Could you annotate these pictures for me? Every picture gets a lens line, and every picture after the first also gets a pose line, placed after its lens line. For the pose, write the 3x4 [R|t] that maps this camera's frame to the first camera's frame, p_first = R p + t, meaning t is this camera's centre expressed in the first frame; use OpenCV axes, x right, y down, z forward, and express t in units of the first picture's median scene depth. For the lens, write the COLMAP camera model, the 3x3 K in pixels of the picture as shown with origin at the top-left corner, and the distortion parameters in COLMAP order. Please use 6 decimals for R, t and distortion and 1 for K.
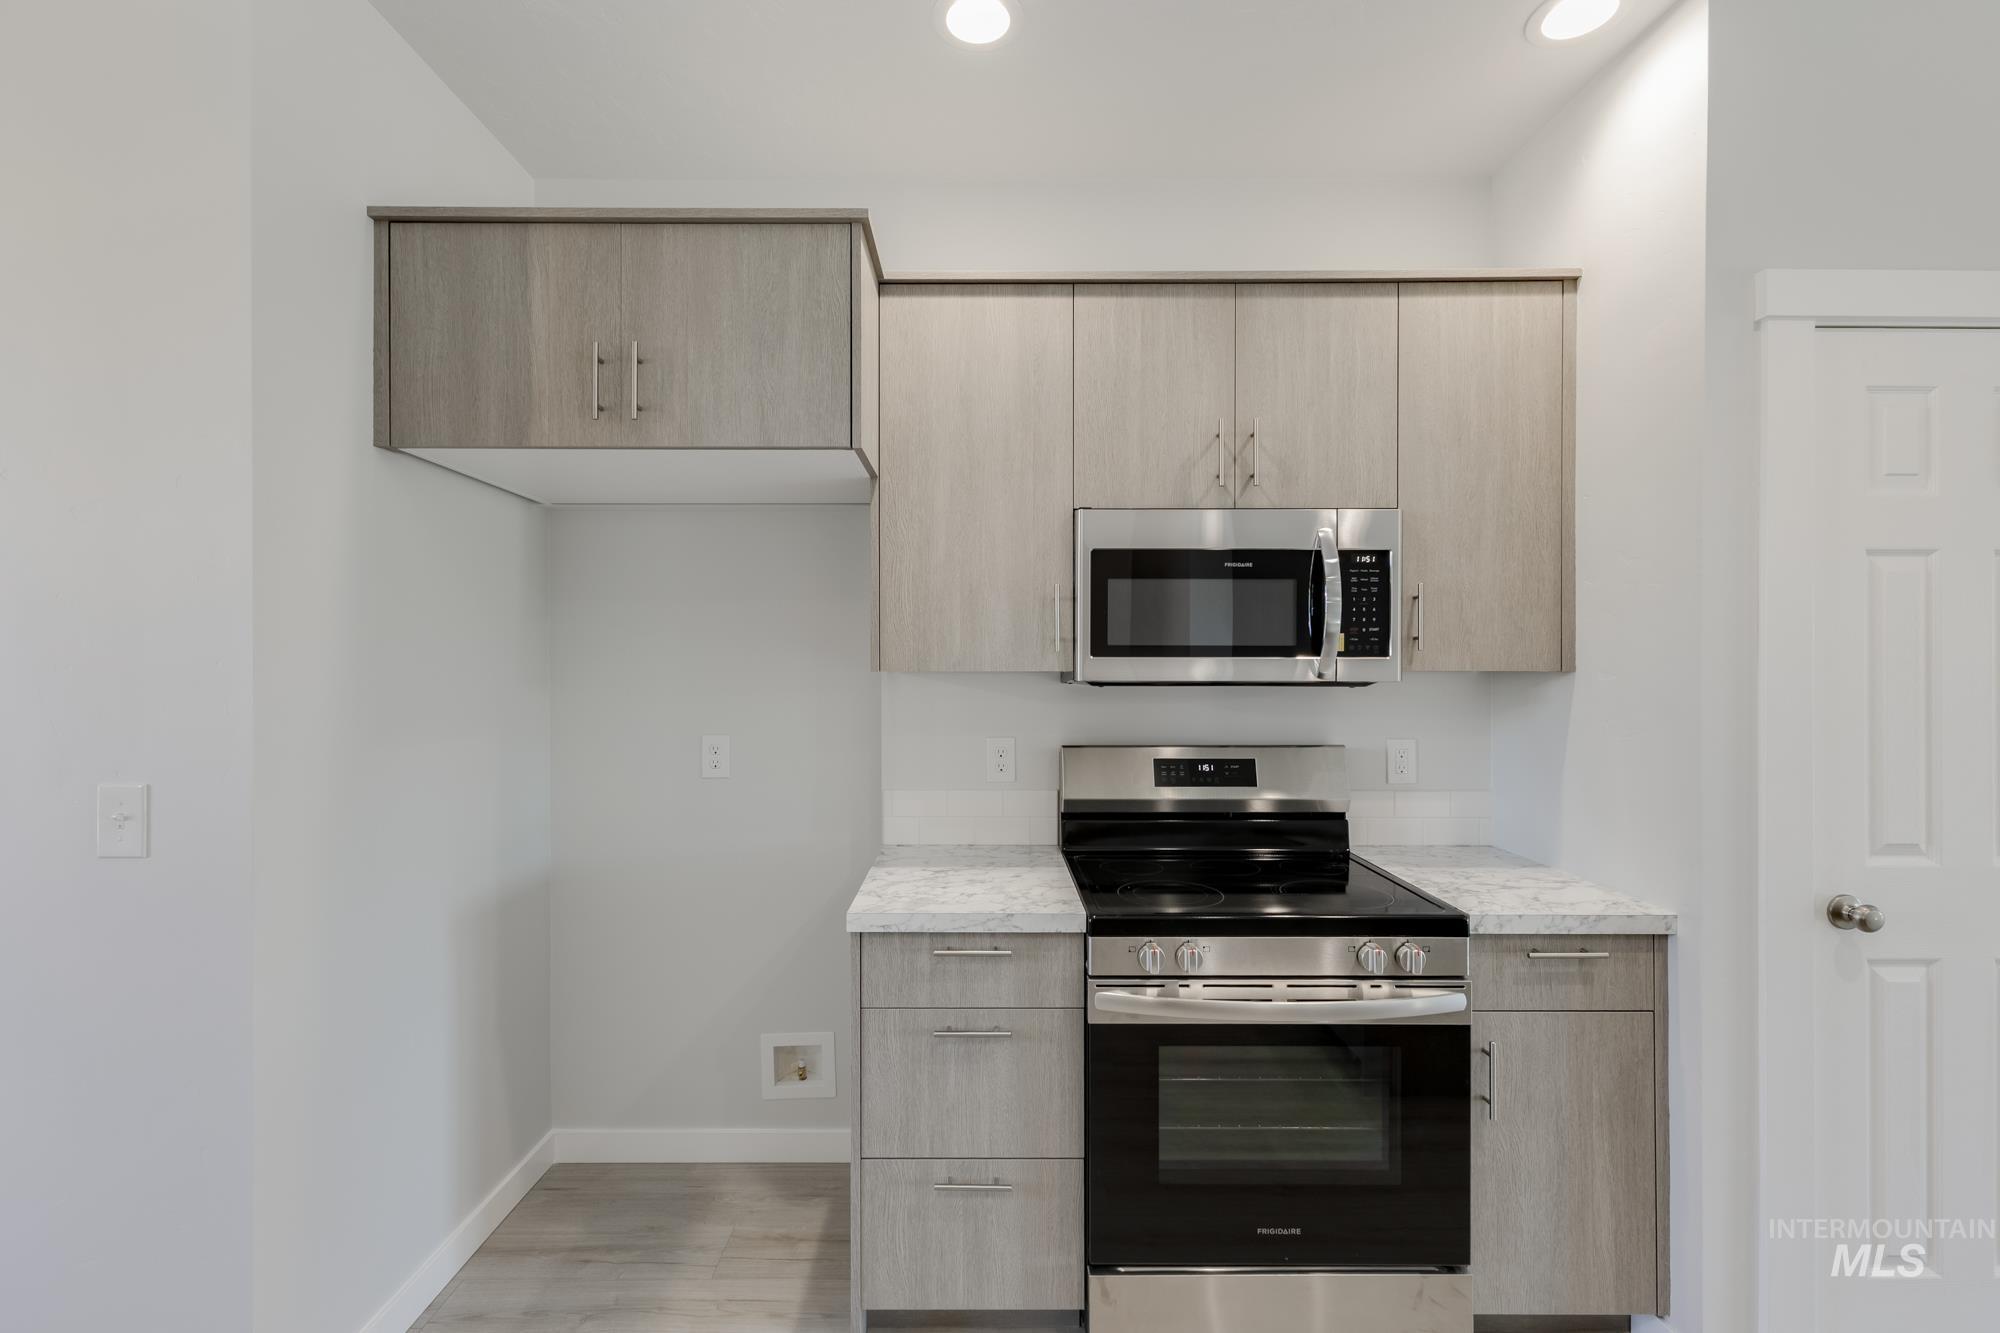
lens RADIAL K [[887.4, 0, 1005.3], [0, 887.4, 664.1], [0, 0, 1]] dist [0.000025, -0.000235]
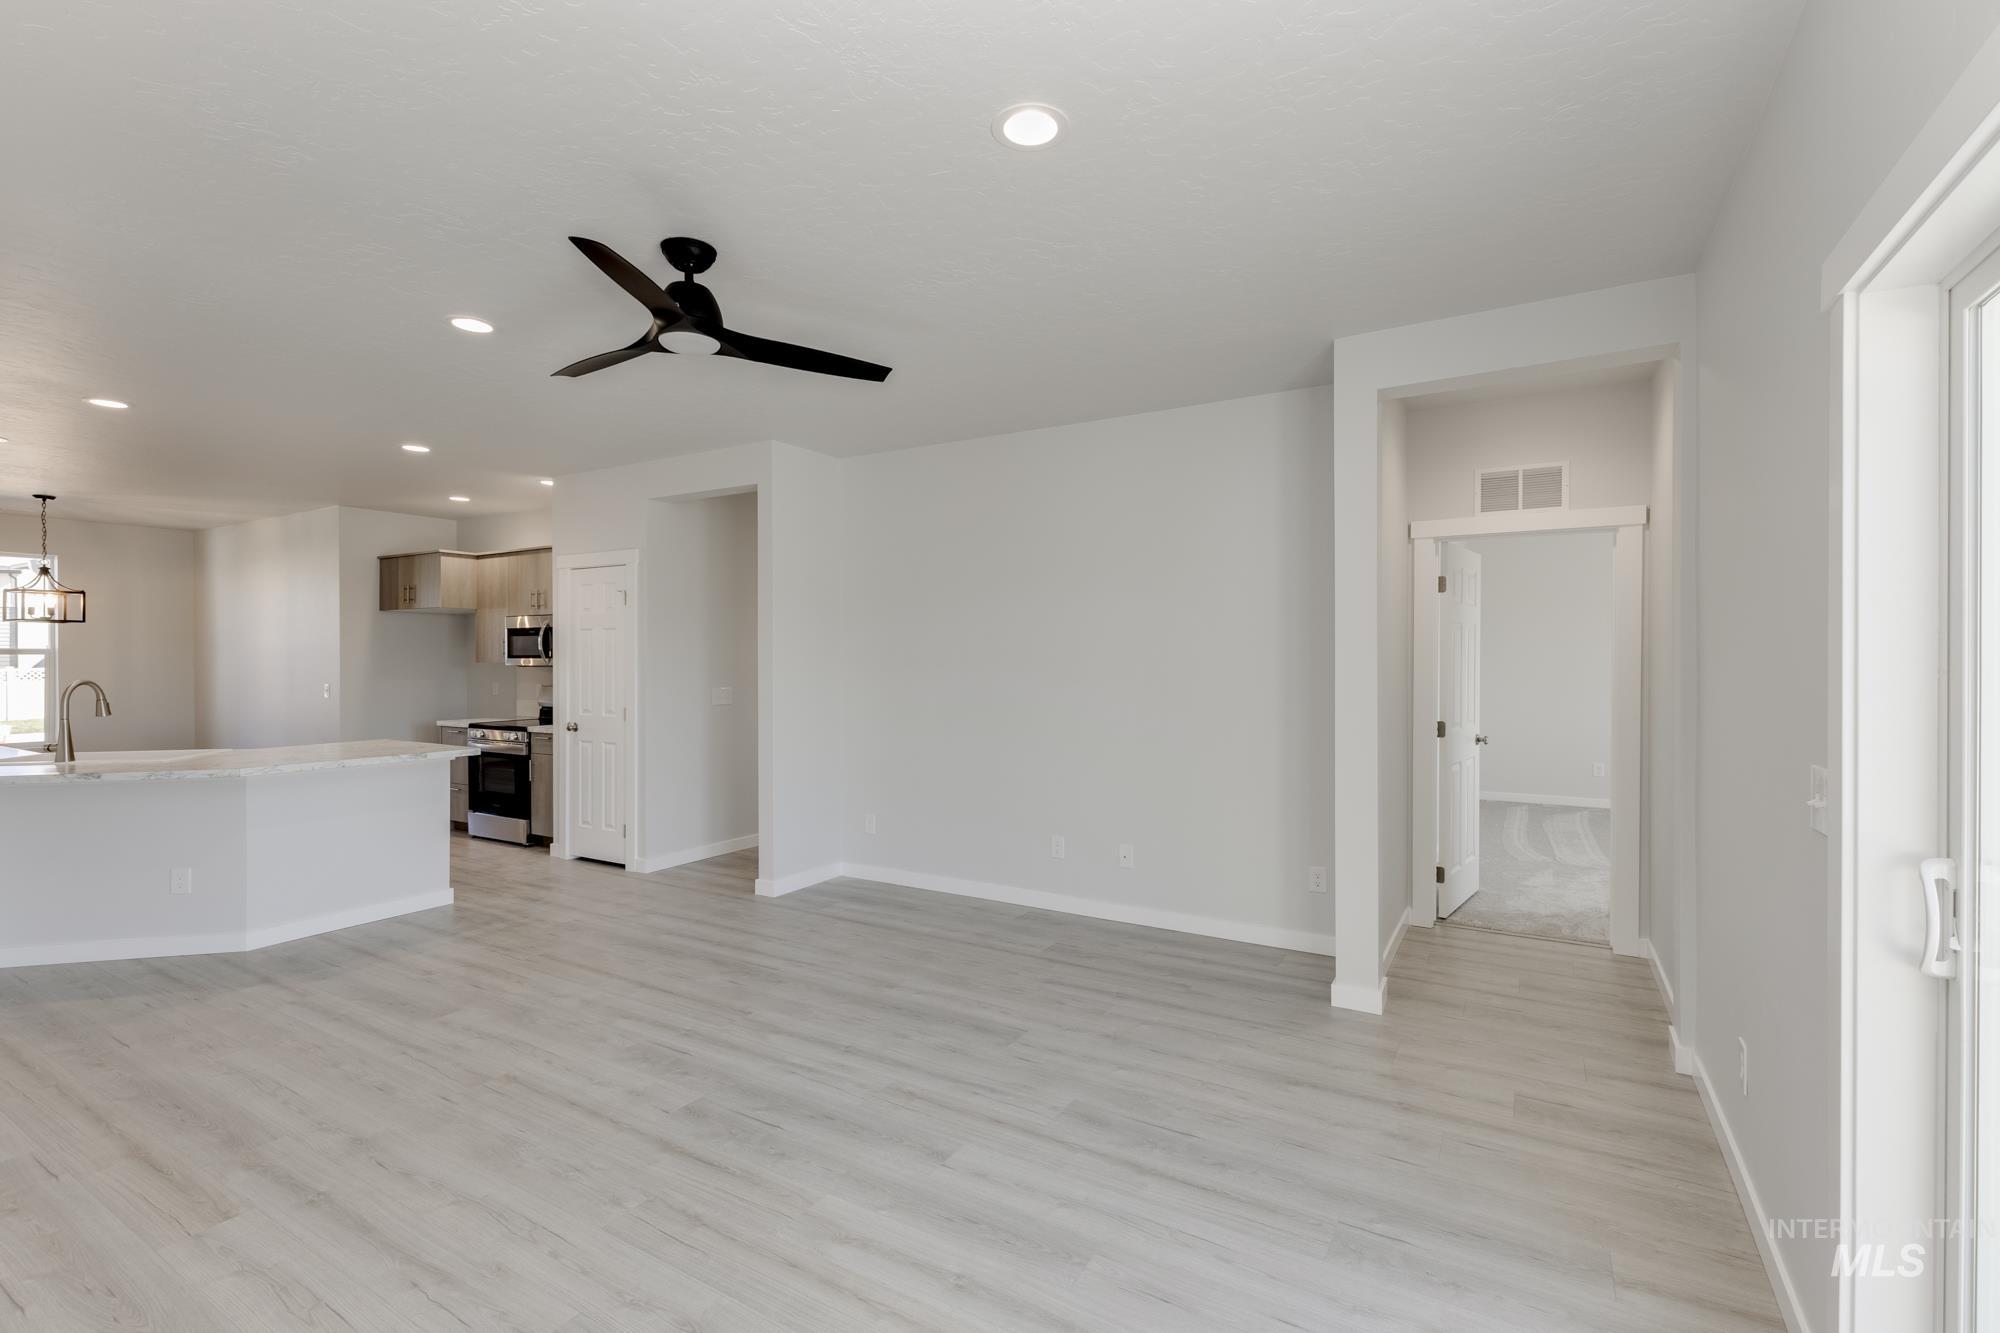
lens RADIAL K [[863.8, 0, 1040.8], [0, 863.8, 660.2], [0, 0, 1]] dist [0.000090, -0.001210]
pose [[0.869645, -0.000819, -0.493676, 4.129867], [0.003262, 0.999986, 0.004086, -0.008021], [0.493666, -0.005164, 0.869636, -1.073929]]
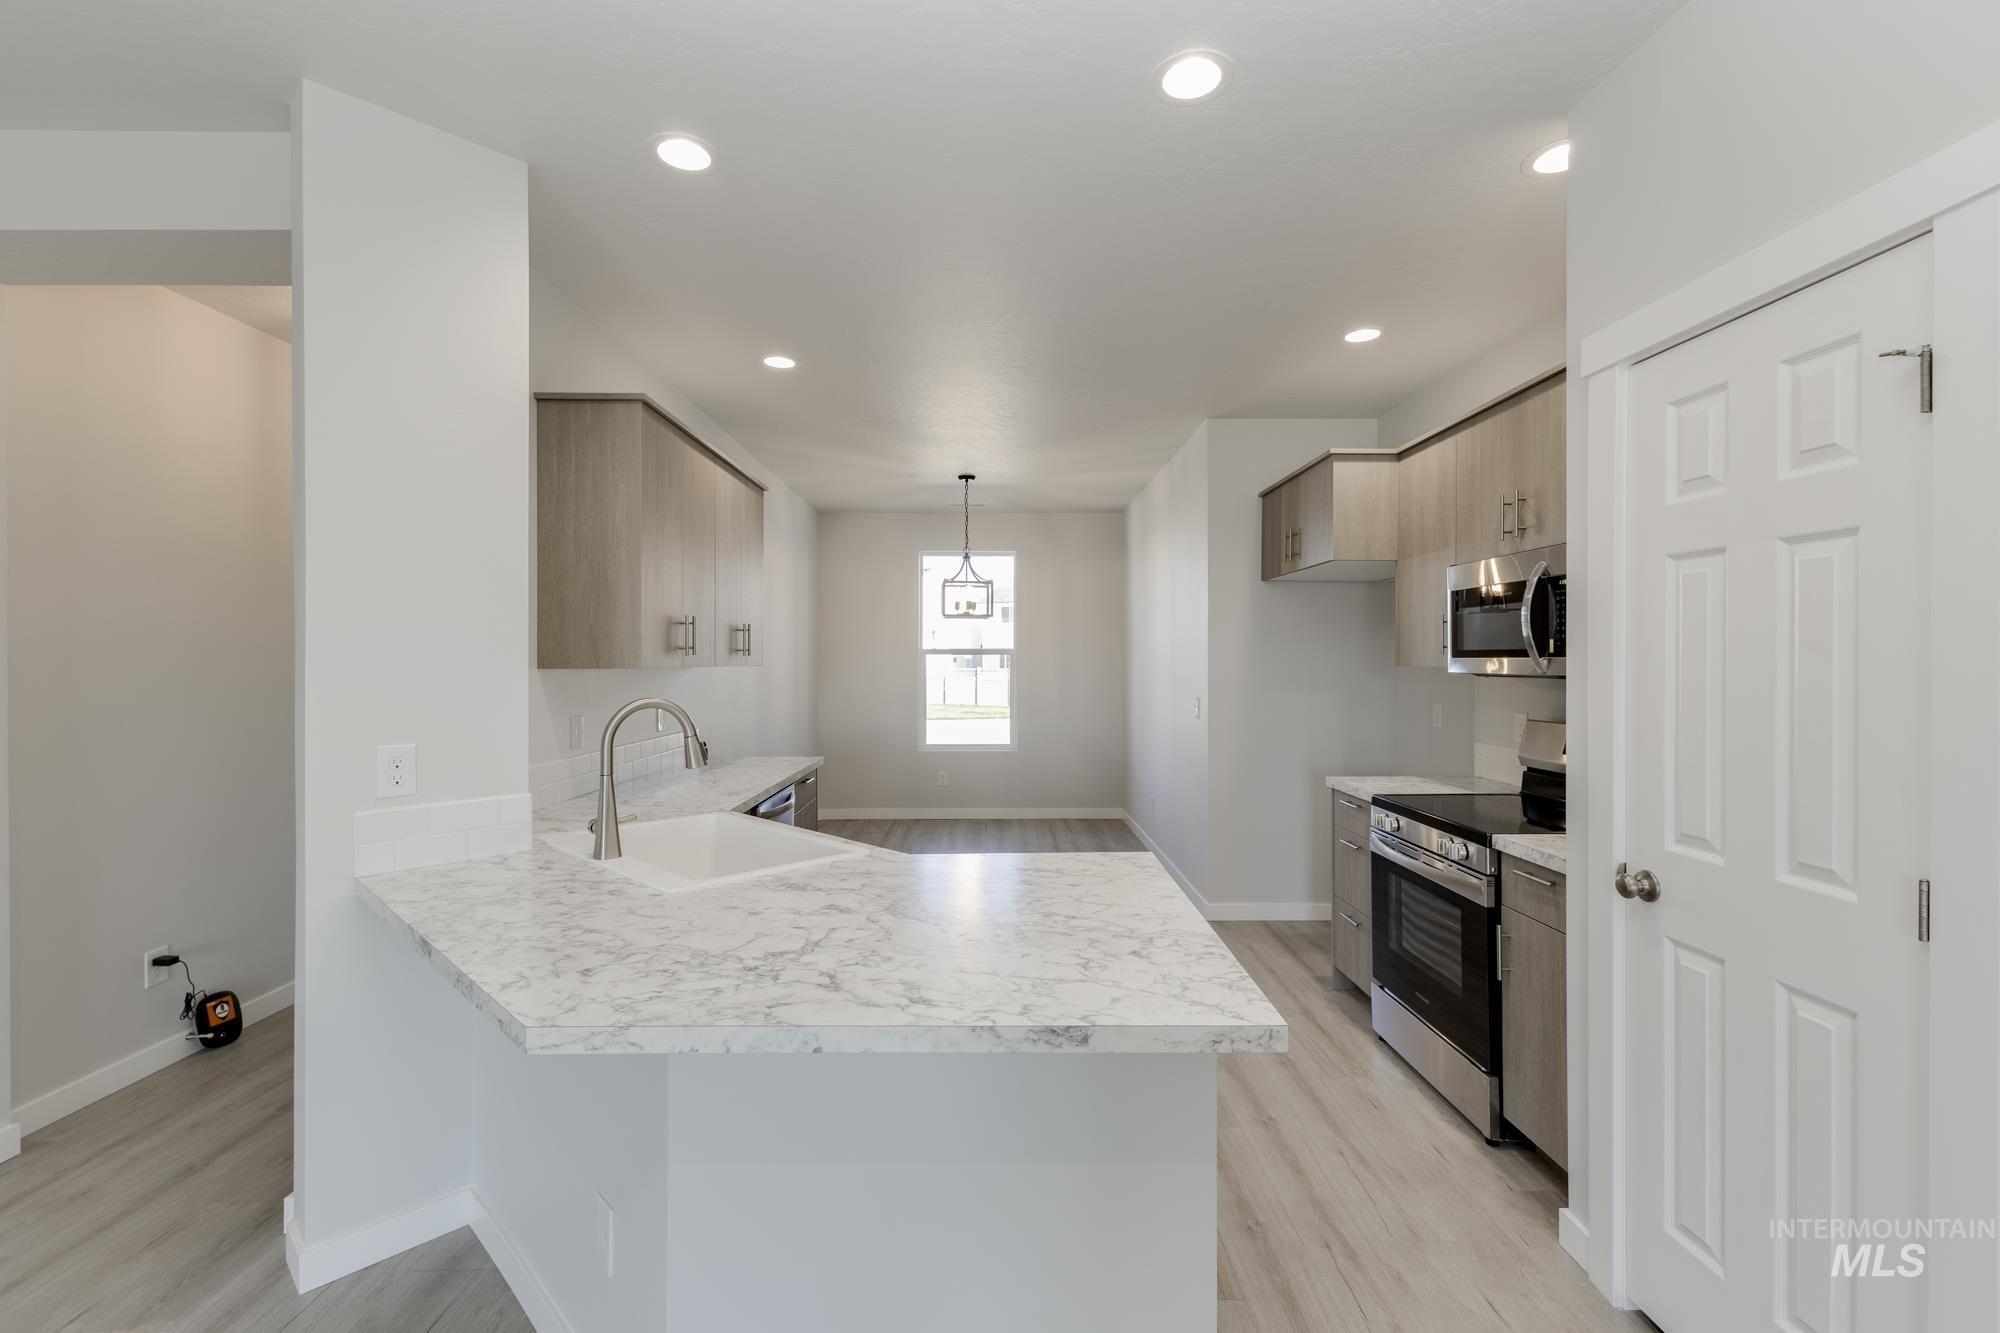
lens RADIAL K [[887.4, 0, 1005.3], [0, 887.4, 664.1], [0, 0, 1]] dist [0.000025, -0.000235]
pose [[0.010899, 0.002888, -0.999936, 1.940920], [-0.002090, 0.999994, 0.002865, 0.000632], [0.999938, 0.002059, 0.010905, 0.180907]]
